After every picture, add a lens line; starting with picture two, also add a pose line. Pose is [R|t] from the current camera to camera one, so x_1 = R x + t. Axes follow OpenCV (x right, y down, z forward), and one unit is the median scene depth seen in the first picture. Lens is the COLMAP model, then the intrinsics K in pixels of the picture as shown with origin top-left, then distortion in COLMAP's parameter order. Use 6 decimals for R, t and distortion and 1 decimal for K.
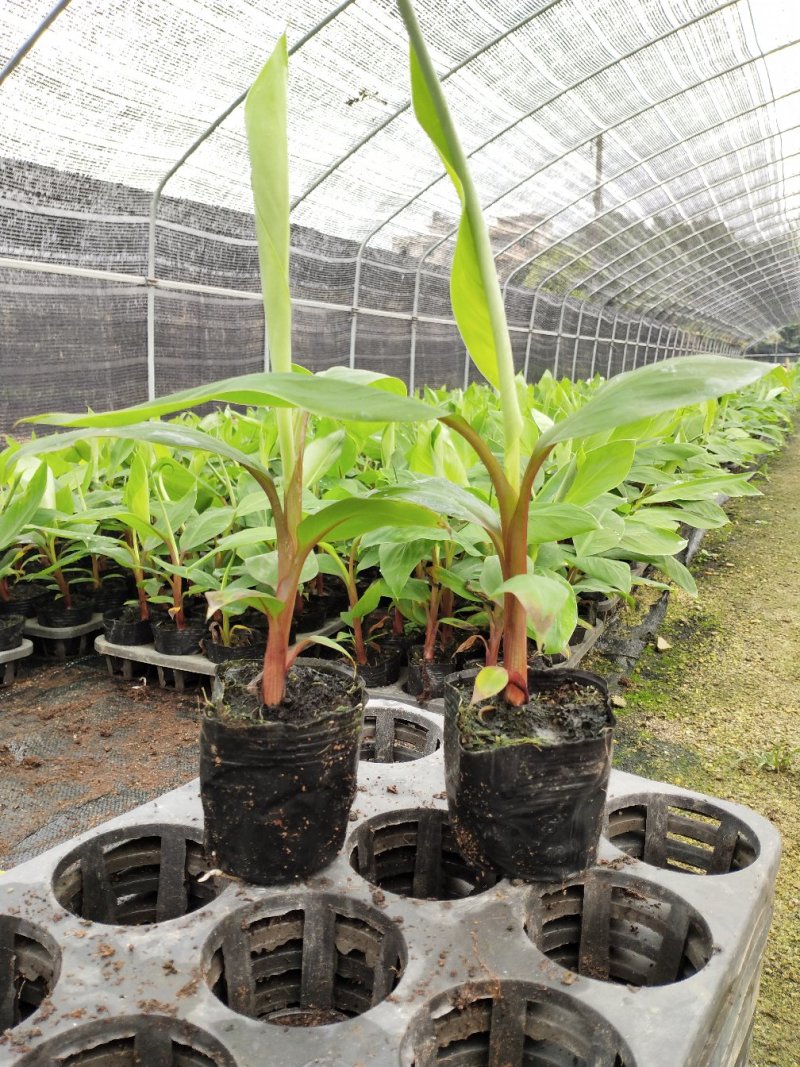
lens RADIAL K [[844.8, 0, 403.8], [0, 844.8, 529.4], [0, 0, 1]] dist [0.017366, -0.037186]
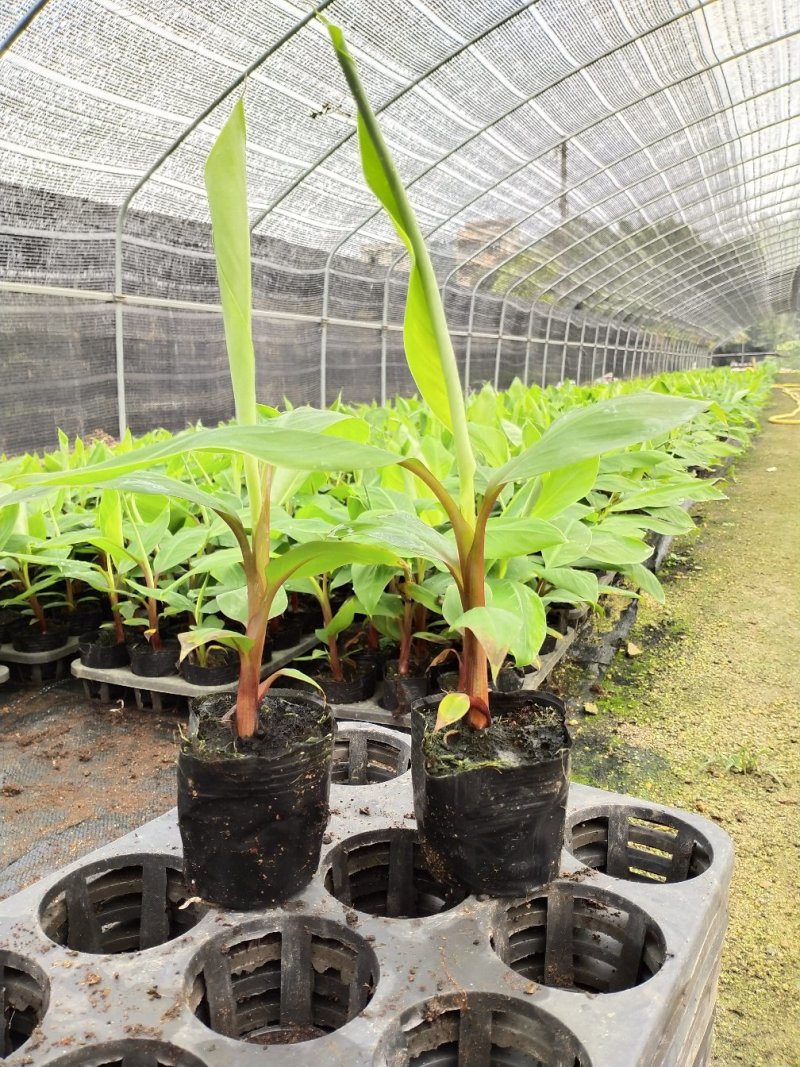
lens RADIAL K [[844.8, 0, 402.5], [0, 844.8, 531.3], [0, 0, 1]] dist [0.017366, -0.037186]
pose [[0.999281, -0.026559, 0.027062, 0.003589], [0.026717, 0.999628, -0.005520, -0.007780], [-0.026906, 0.006239, 0.999619, -0.011670]]
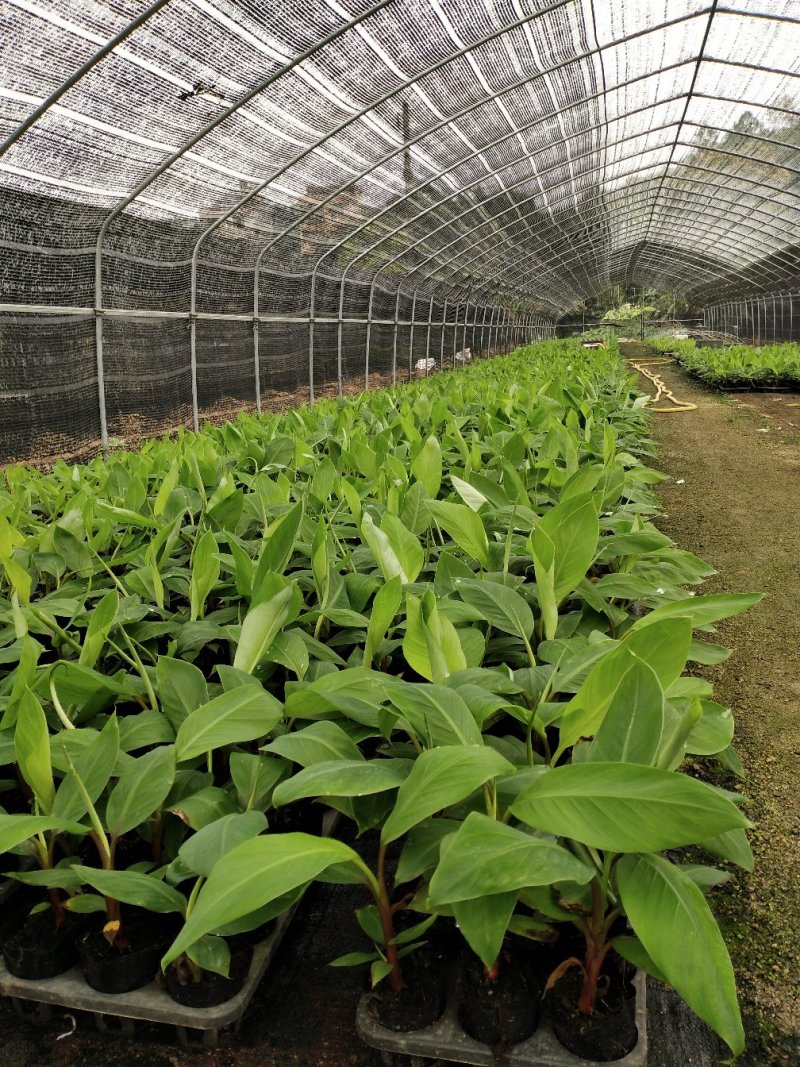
lens RADIAL K [[844.8, 0, 398.5], [0, 844.8, 540.5], [0, 0, 1]] dist [0.017366, -0.037186]
pose [[0.980315, -0.073692, 0.183174, -0.104350], [0.066771, 0.996812, 0.043677, -0.174157], [-0.185809, -0.030587, 0.982110, 0.201436]]
